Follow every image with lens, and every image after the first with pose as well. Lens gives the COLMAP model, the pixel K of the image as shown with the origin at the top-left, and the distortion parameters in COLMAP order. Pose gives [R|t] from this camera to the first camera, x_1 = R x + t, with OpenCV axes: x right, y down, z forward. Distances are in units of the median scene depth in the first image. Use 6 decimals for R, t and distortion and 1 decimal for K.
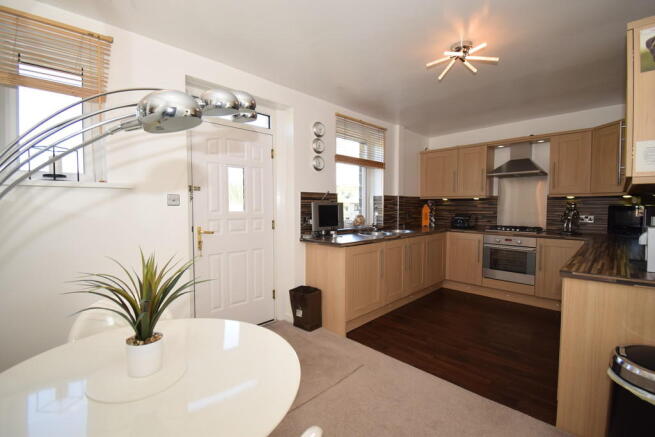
lens RADIAL K [[286.8, 0, 327.5], [0, 286.8, 218.5], [0, 0, 1]] dist [-0.015854, -0.000337]
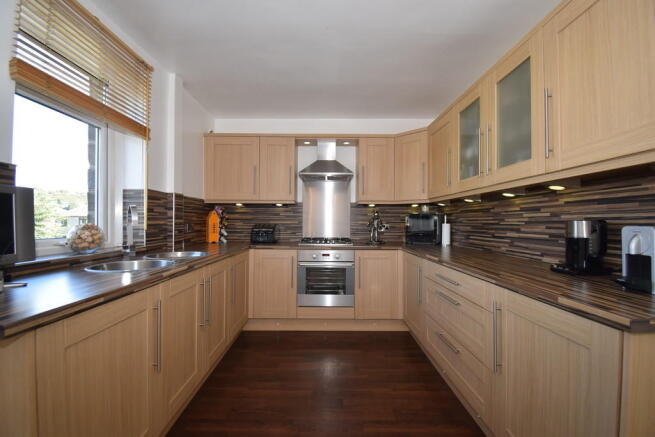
lens RADIAL K [[286.8, 0, 327.5], [0, 286.8, 218.5], [0, 0, 1]] dist [-0.015854, -0.000337]
pose [[0.687449, 0.011514, 0.726142, 0.042732], [0.028375, 0.998685, -0.042699, 0.006323], [-0.725678, 0.049957, 0.686218, 0.388763]]
